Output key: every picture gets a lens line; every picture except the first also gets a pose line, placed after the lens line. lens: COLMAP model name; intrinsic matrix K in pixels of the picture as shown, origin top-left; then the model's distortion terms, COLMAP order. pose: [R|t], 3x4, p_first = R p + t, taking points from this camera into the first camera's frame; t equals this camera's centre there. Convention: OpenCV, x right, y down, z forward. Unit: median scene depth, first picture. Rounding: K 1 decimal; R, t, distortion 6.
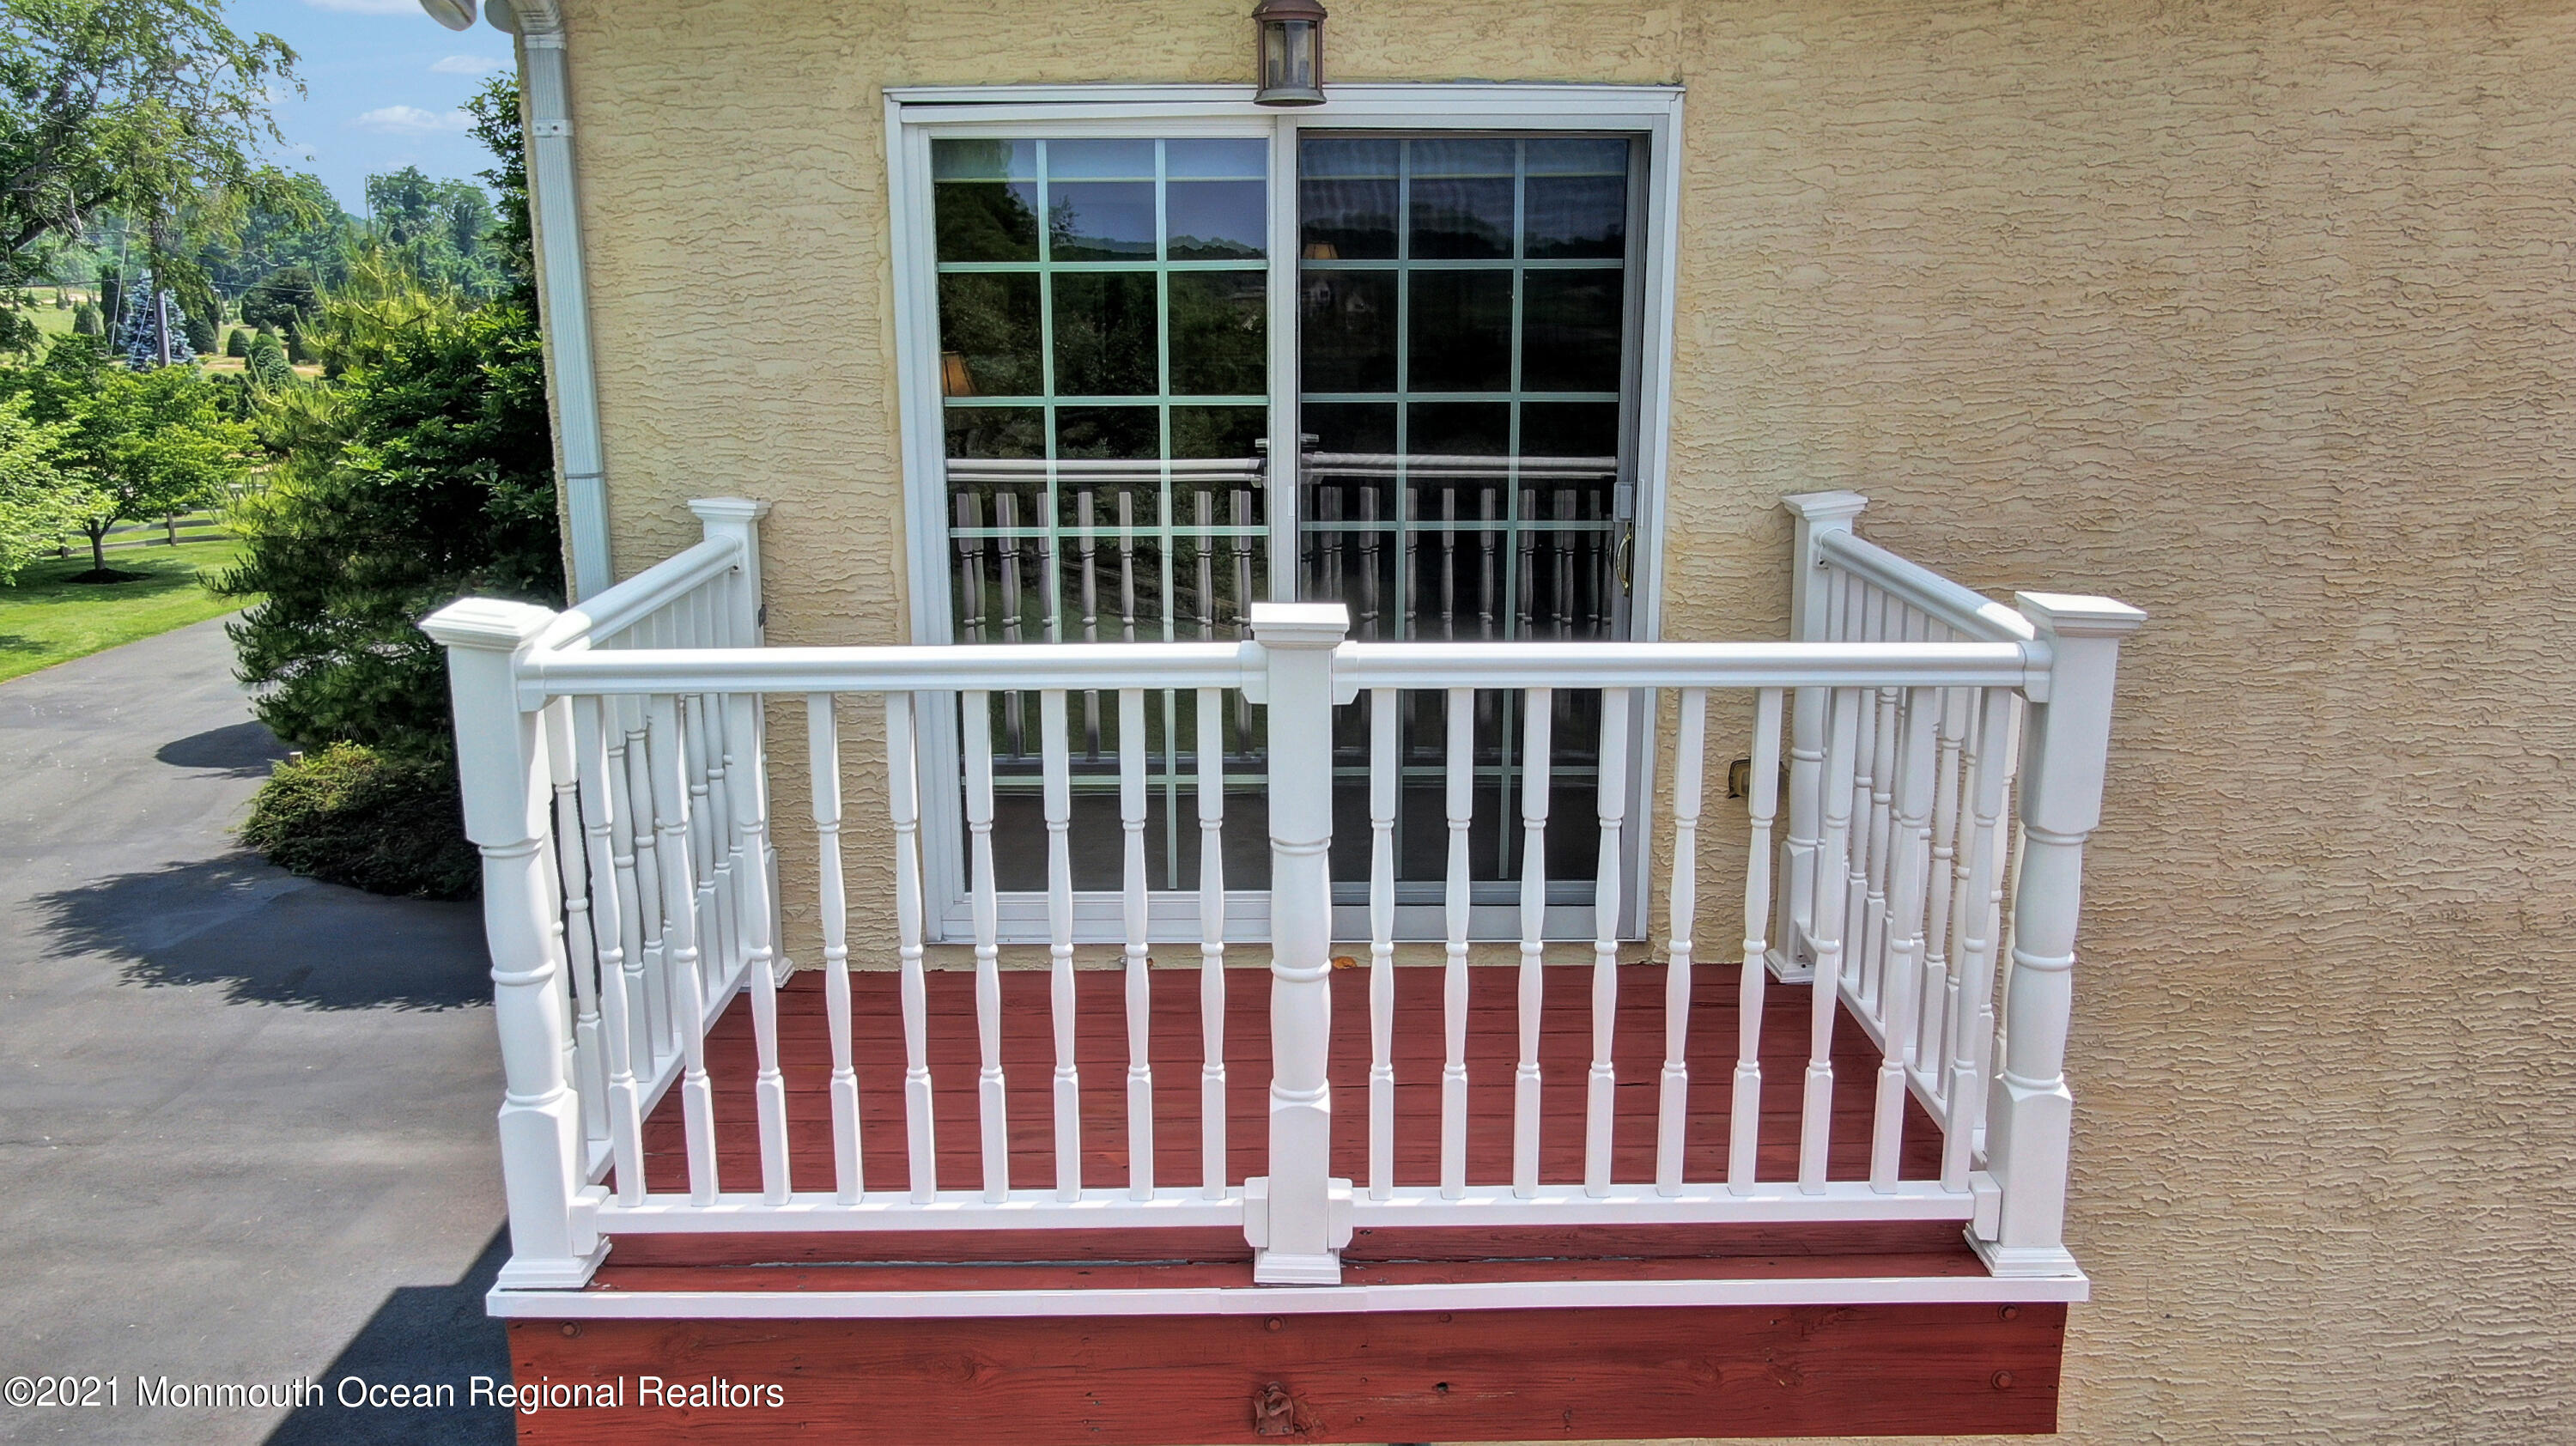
lens RADIAL K [[1911.6, 0, 1288.0], [0, 1911.6, 723.0], [0, 0, 1]] dist [-0.009065, 0.001177]
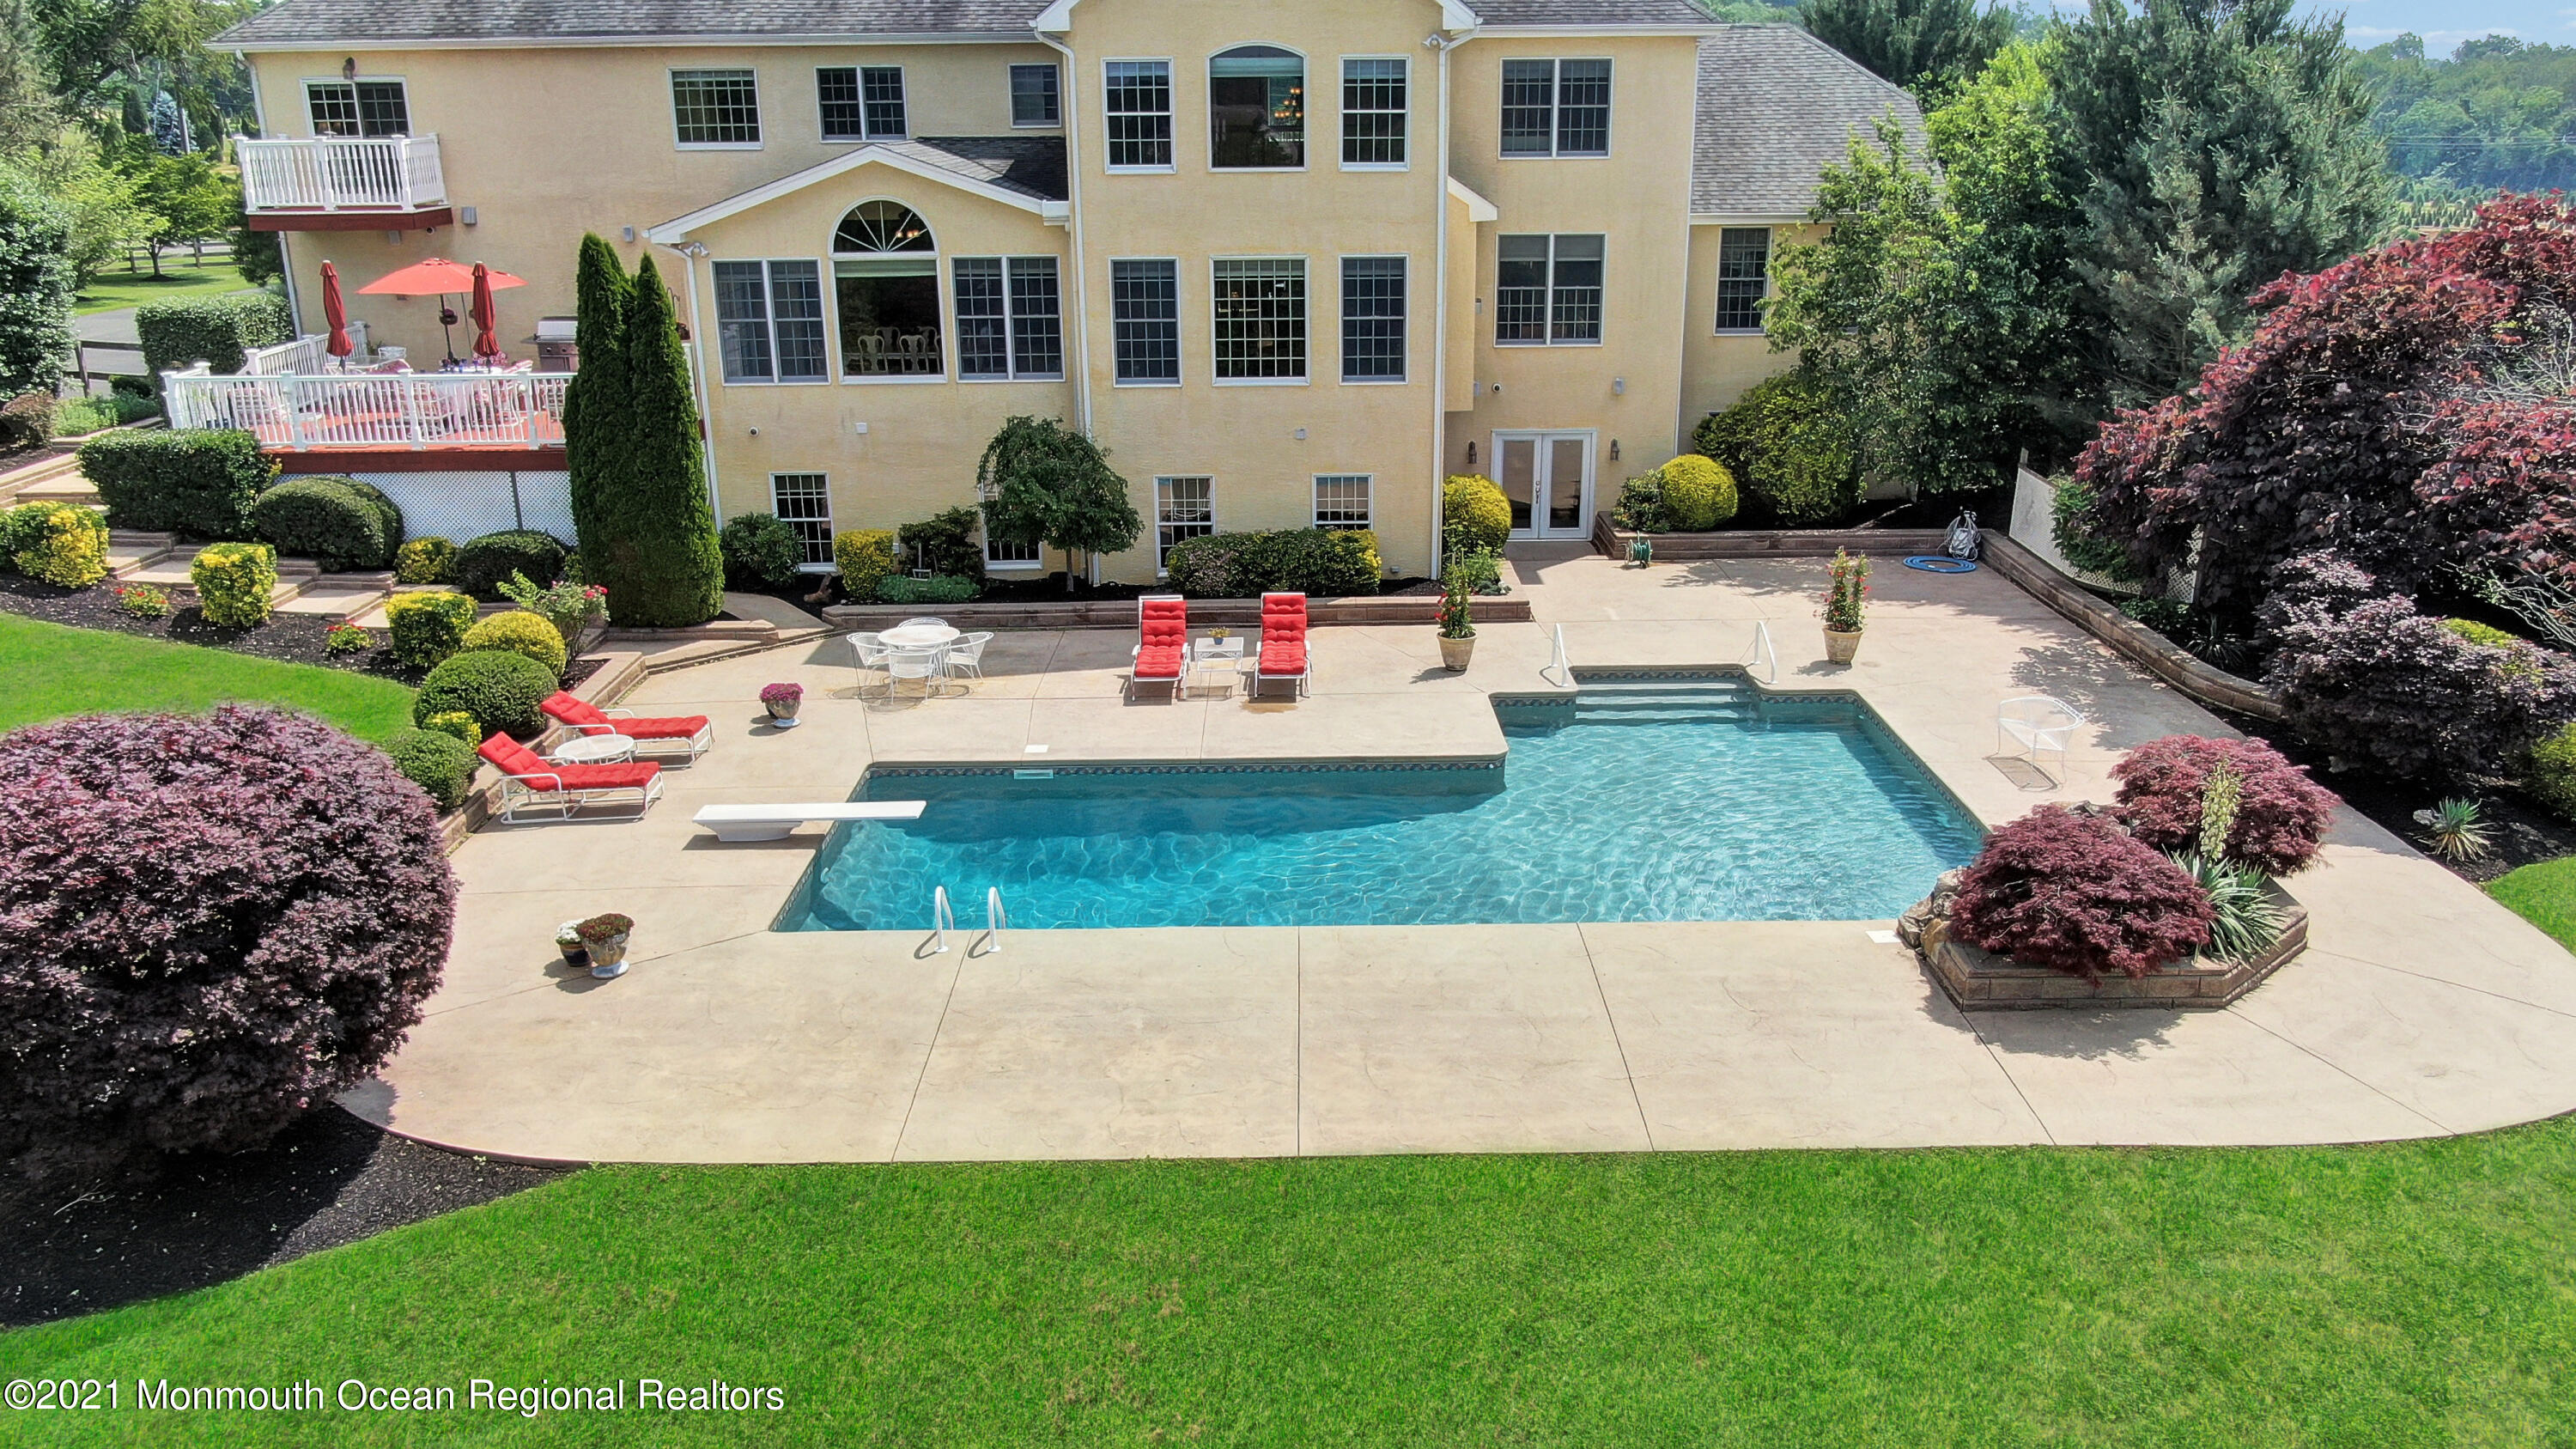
lens RADIAL K [[1911.9, 0, 1288.0], [0, 1911.9, 724.5], [0, 0, 1]] dist [-0.009065, 0.001177]
pose [[0.999905, -0.004063, -0.013202, 3.332147], [0.005273, 0.995653, 0.092990, 1.358545], [0.012766, -0.093051, 0.995579, -5.887367]]
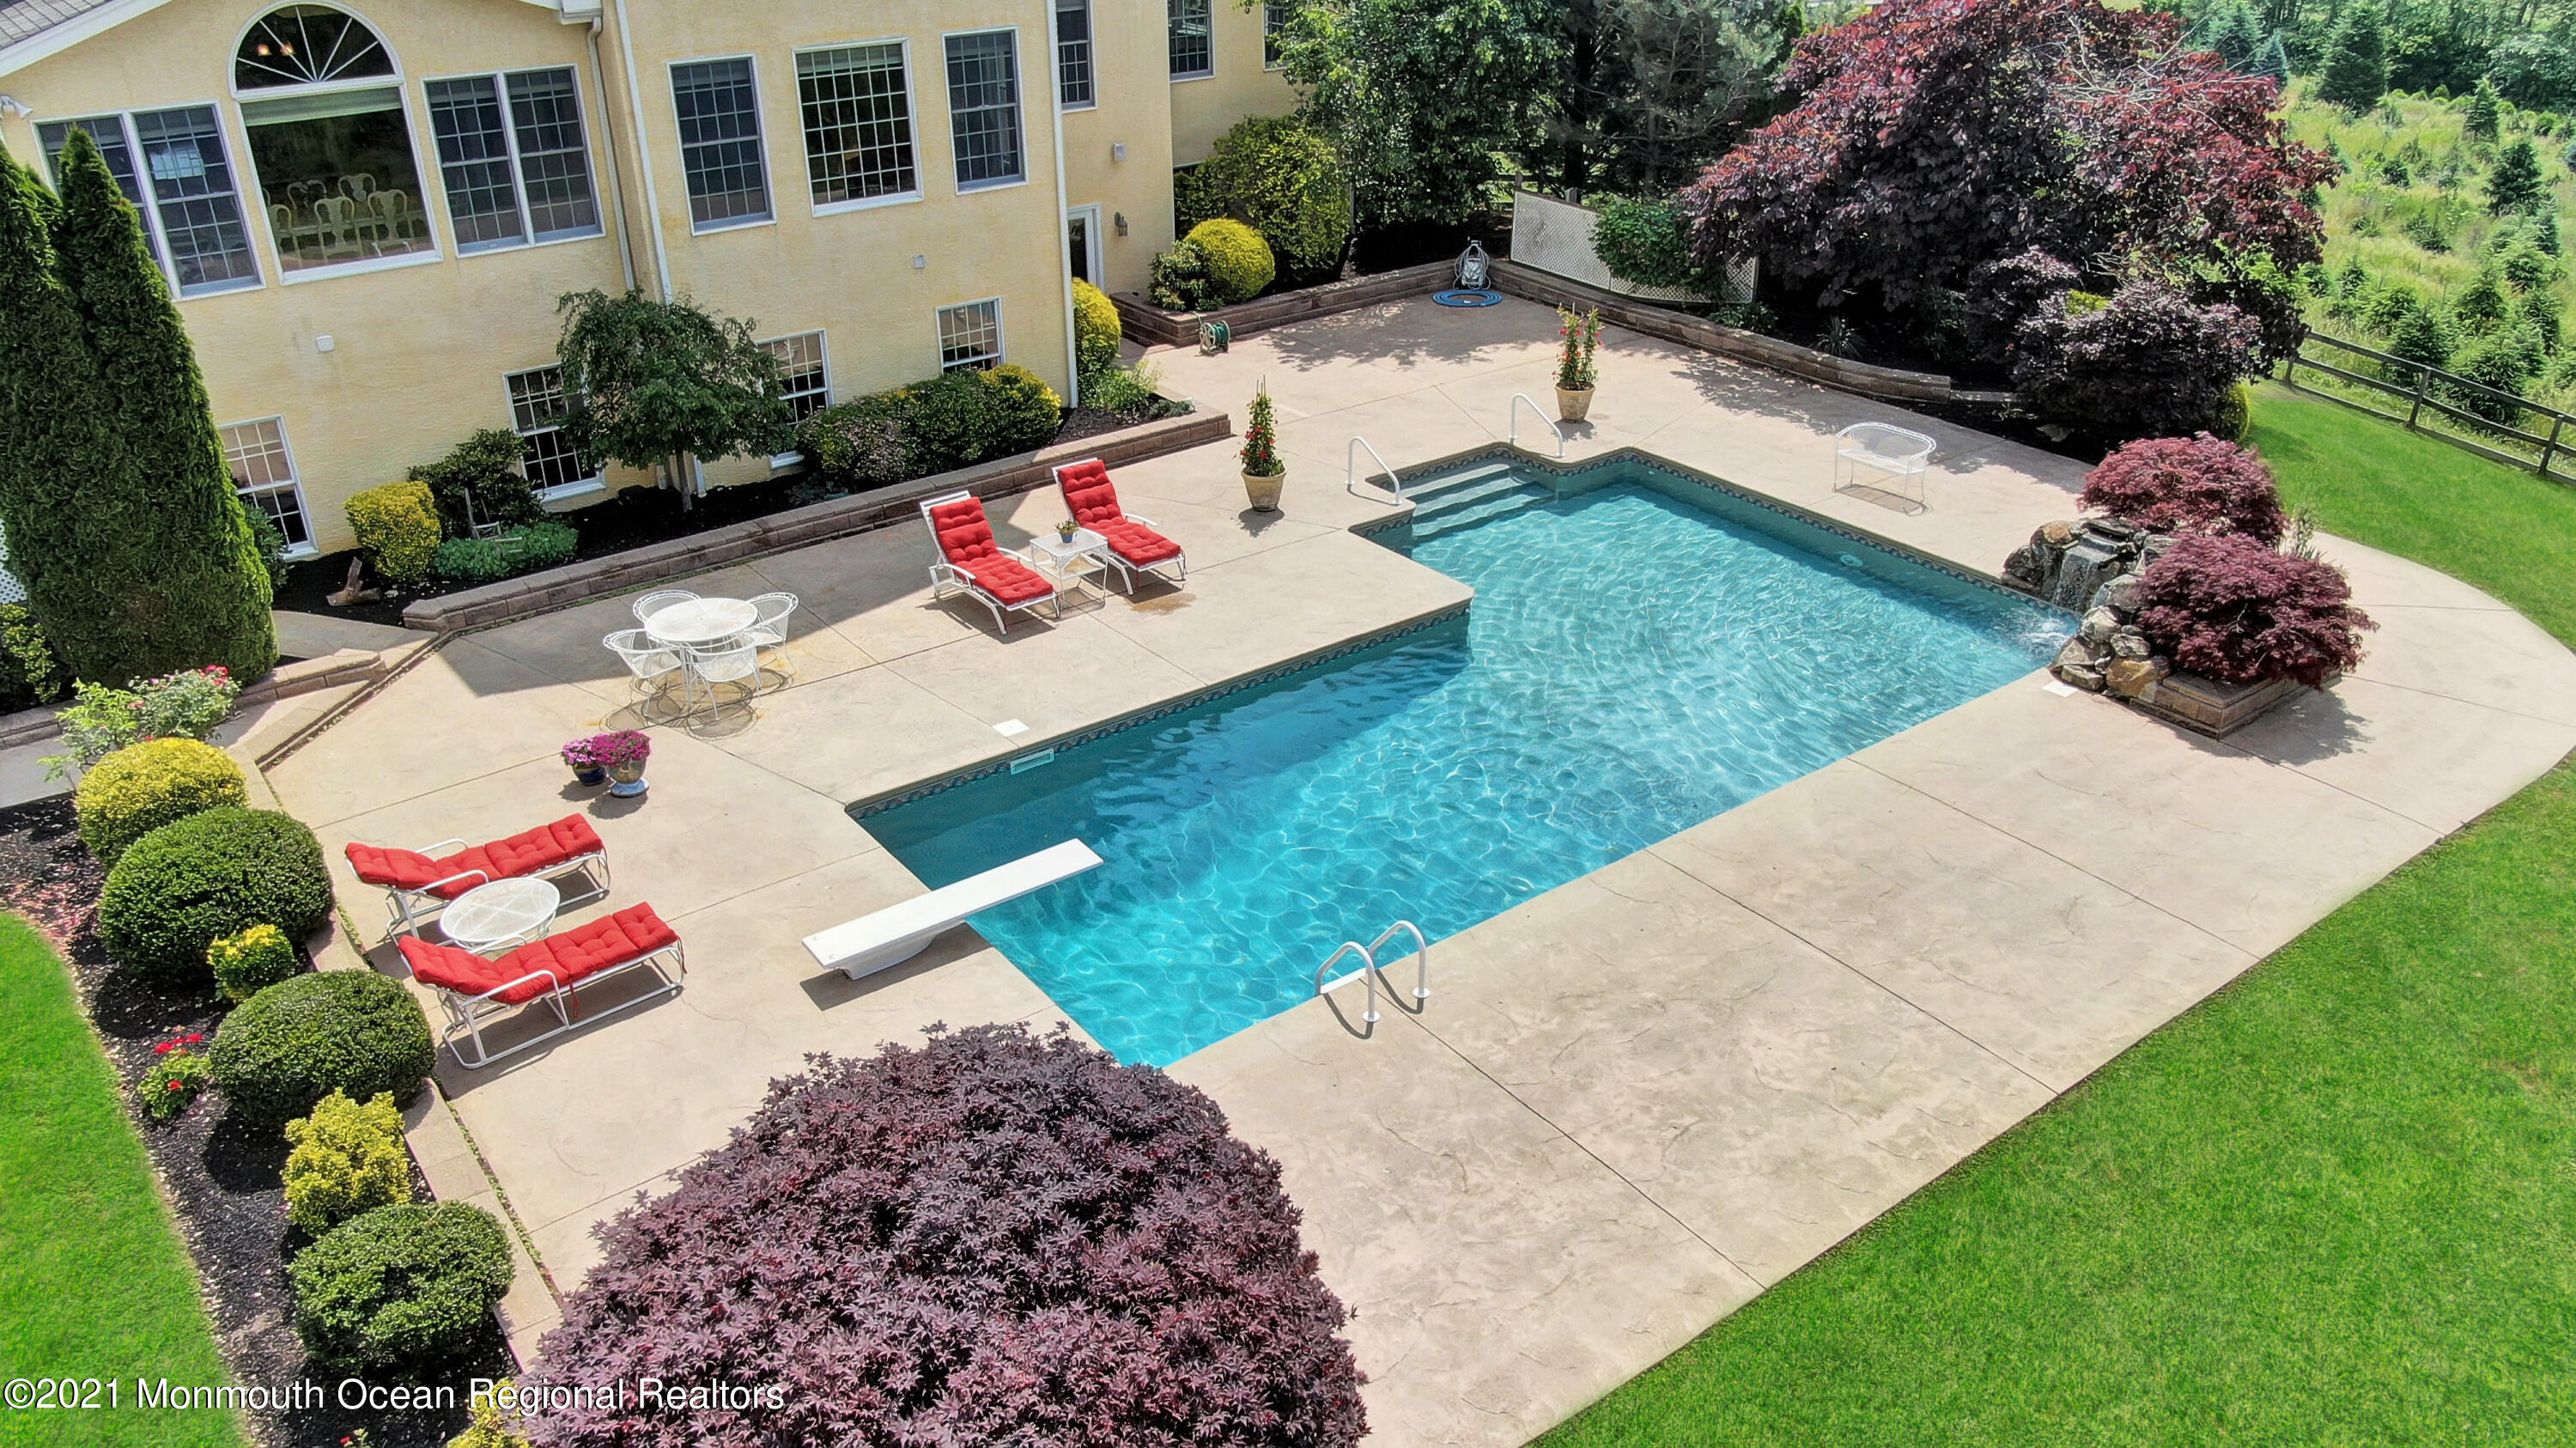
lens RADIAL K [[1911.8, 0, 1288.0], [0, 1911.8, 724.0], [0, 0, 1]] dist [-0.009065, 0.001177]
pose [[0.808401, -0.275399, 0.520233, 1.140144], [0.140067, 0.948414, 0.284416, 0.863045], [-0.571724, -0.157055, 0.805273, -4.483890]]
